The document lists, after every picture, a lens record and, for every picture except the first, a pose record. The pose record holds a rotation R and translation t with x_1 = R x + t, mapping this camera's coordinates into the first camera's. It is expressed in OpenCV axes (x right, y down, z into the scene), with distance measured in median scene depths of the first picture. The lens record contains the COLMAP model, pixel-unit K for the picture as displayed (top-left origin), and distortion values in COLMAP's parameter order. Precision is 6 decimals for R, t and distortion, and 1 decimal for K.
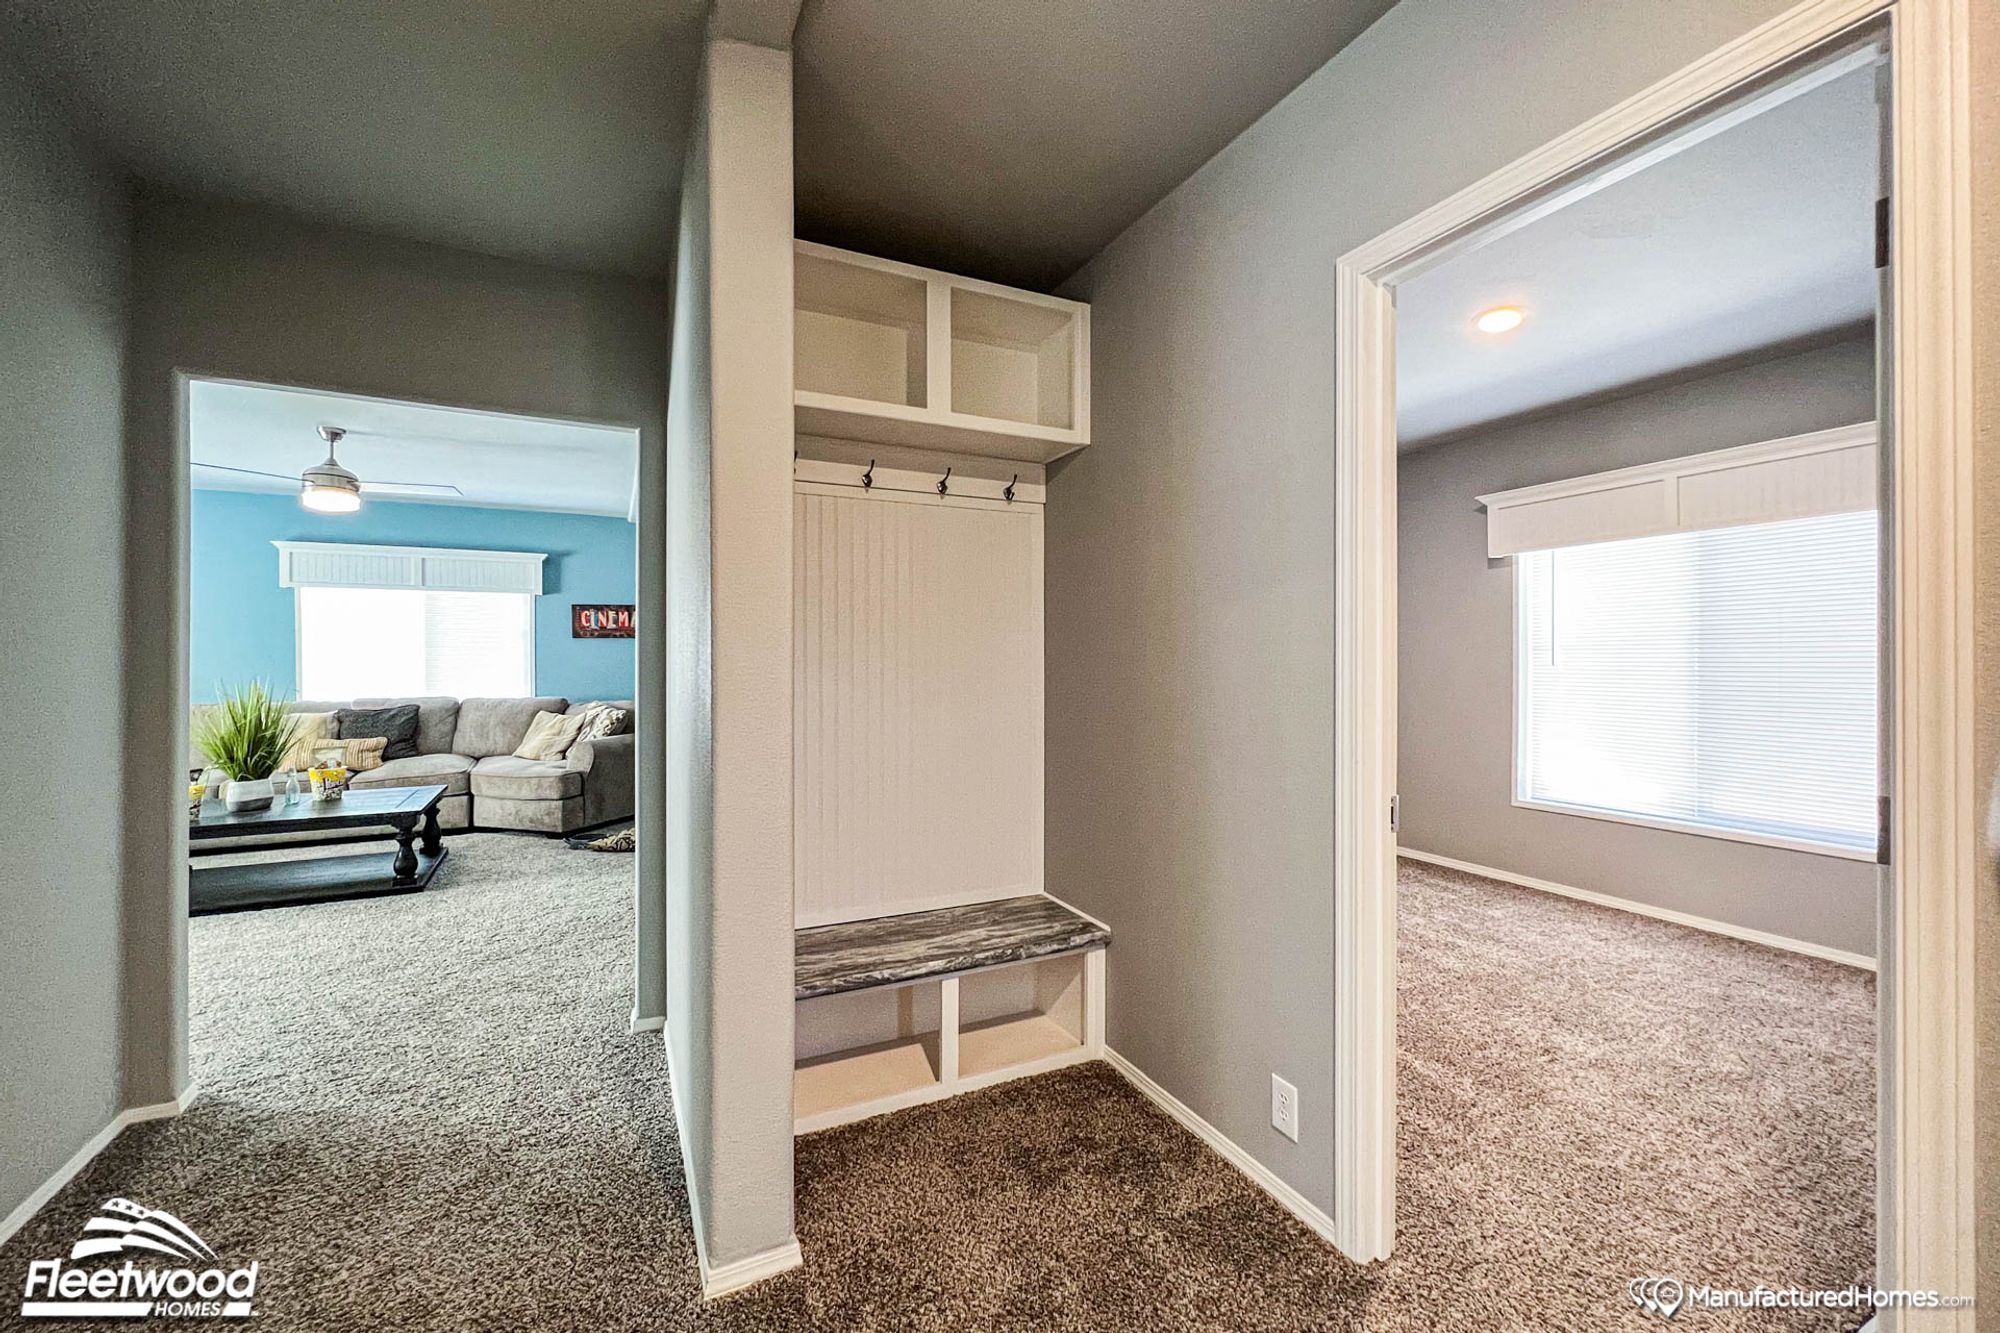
lens RADIAL K [[820.6, 0, 1007.6], [0, 820.6, 663.9], [0, 0, 1]] dist [-0.004095, 0.000749]
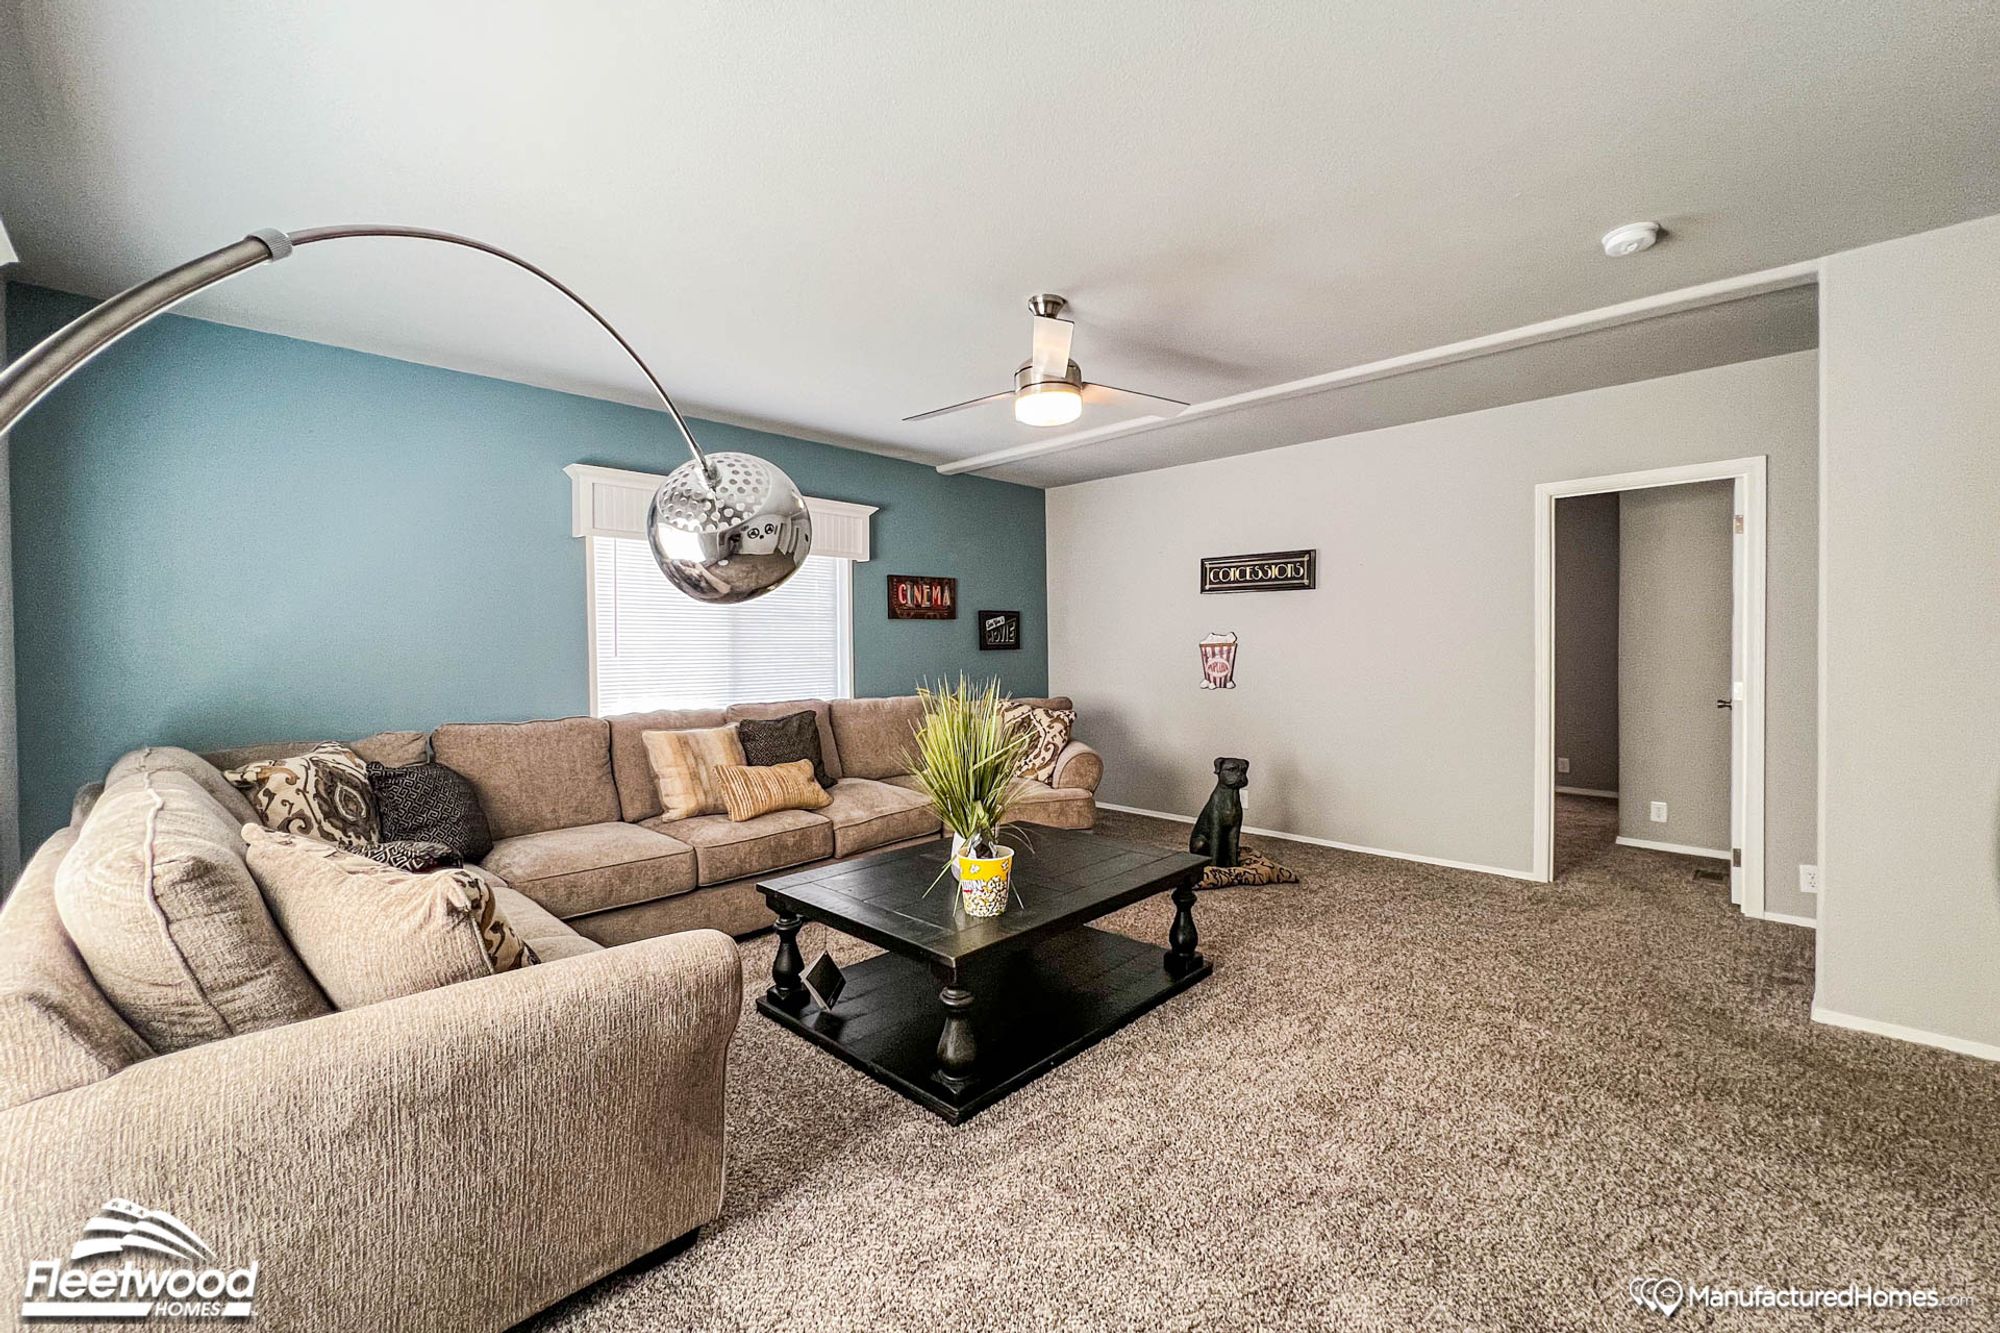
lens RADIAL K [[820.6, 0, 996.9], [0, 820.6, 660.1], [0, 0, 1]] dist [-0.004095, 0.000749]
pose [[0.941857, -0.006012, 0.335961, -0.808776], [0.001122, 0.999891, 0.014747, -0.004299], [-0.336013, -0.013512, 0.941760, 0.275588]]
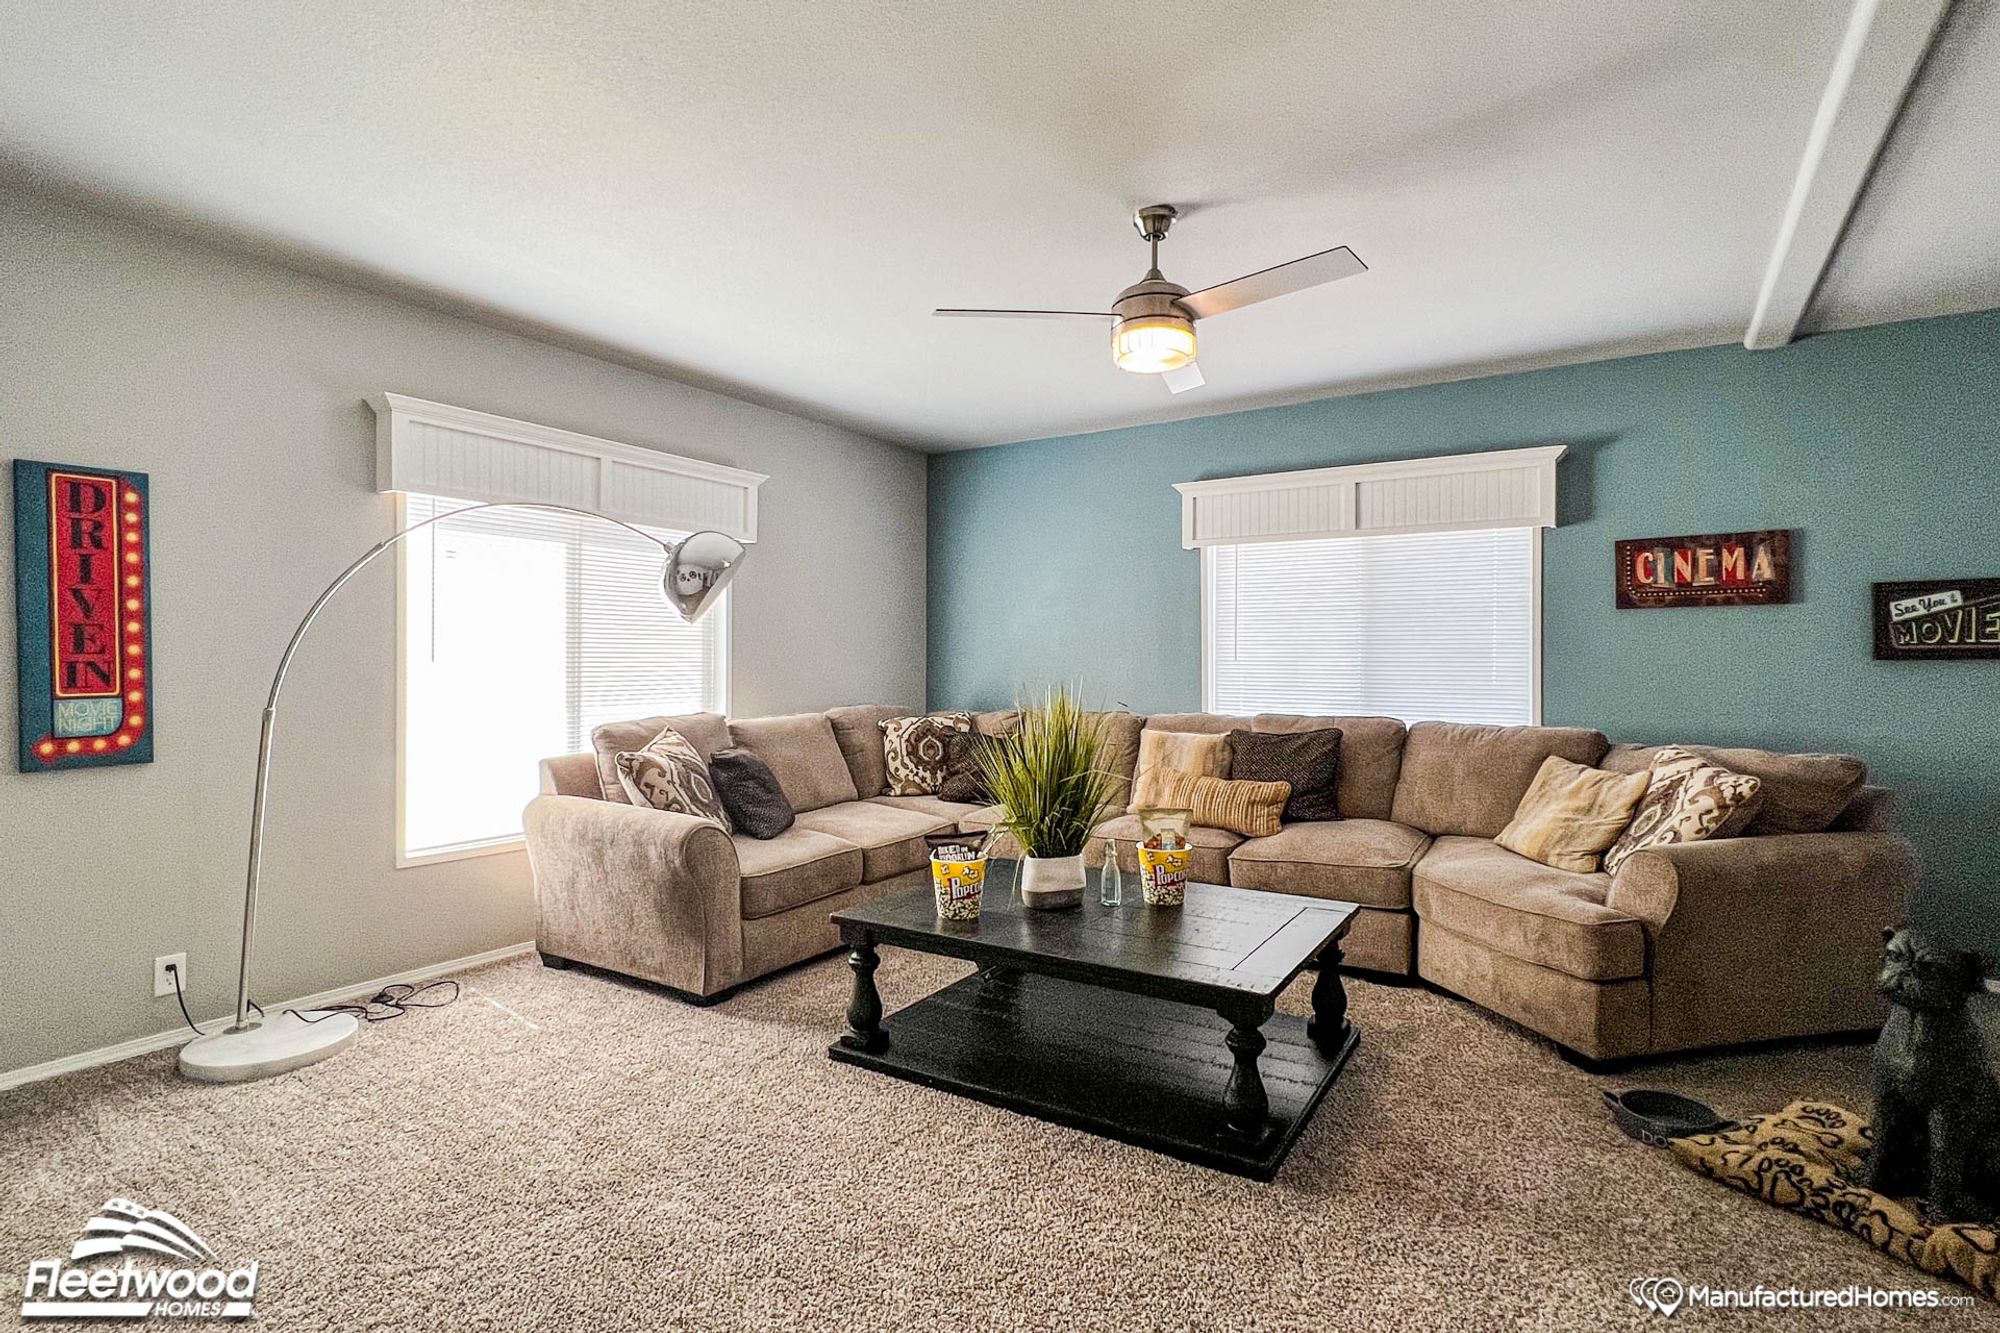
lens RADIAL K [[987.9, 0, 998.7], [0, 987.9, 659.9], [0, 0, 1]] dist [0.001368, 0.000371]
pose [[0.512548, 0.007774, -0.858624, -0.240890], [-0.005889, 0.999967, 0.005538, -0.001753], [0.858639, 0.002218, 0.512577, 0.429538]]
